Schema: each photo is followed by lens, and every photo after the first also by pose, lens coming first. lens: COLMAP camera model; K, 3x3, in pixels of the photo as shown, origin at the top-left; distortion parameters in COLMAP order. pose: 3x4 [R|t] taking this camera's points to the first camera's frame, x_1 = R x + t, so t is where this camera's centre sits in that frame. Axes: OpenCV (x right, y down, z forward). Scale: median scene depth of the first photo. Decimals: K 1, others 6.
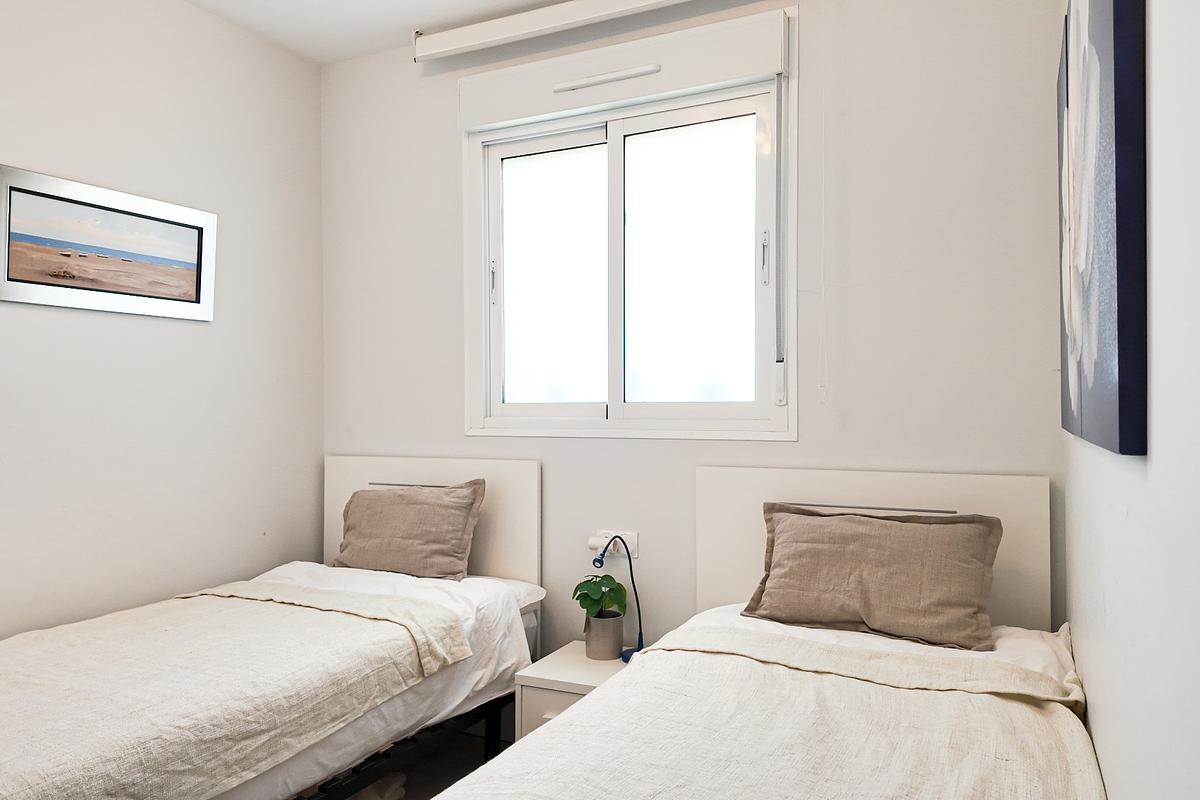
lens RADIAL K [[829.3, 0, 600.0], [0, 829.3, 400.0], [0, 0, 1]] dist [0.106836, -0.145957]
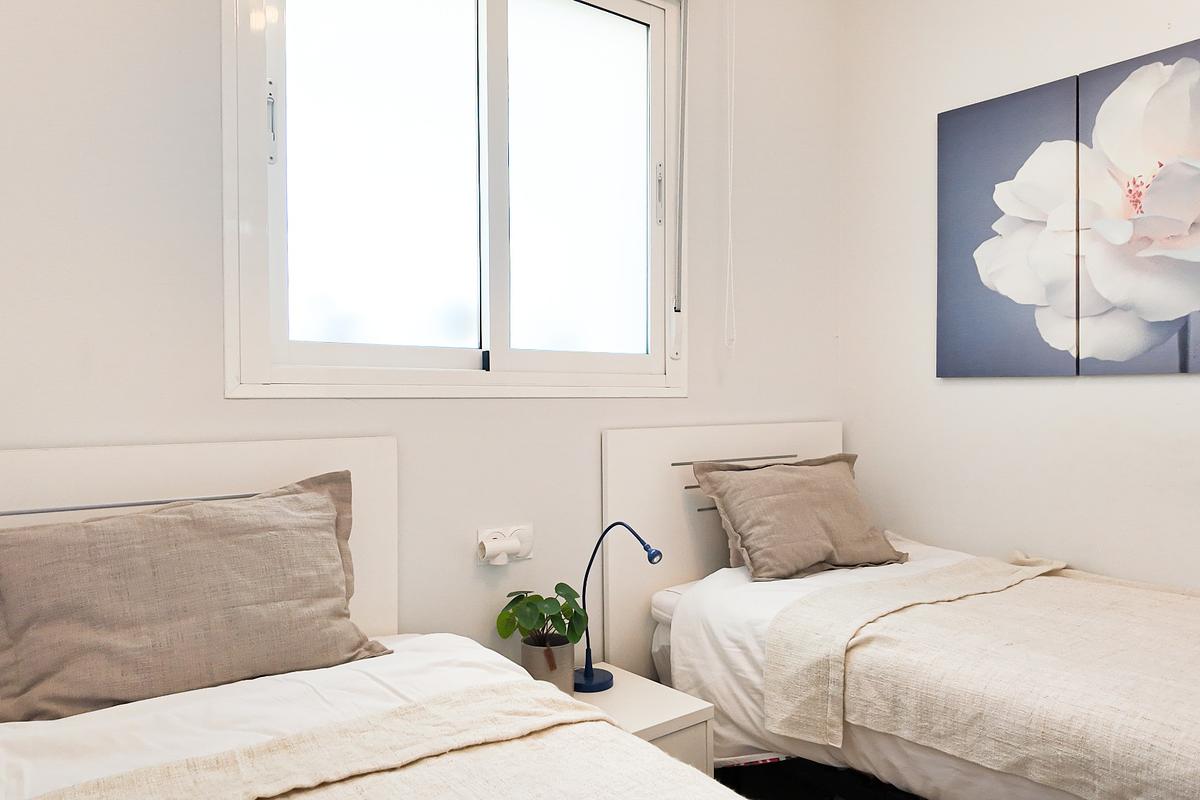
lens RADIAL K [[829.3, 0, 600.0], [0, 829.3, 400.0], [0, 0, 1]] dist [0.106836, -0.145957]
pose [[0.438843, -0.000763, 0.898563, -0.644336], [-0.004413, 0.999986, 0.003004, 0.049735], [-0.898553, -0.005283, 0.438834, 0.669688]]
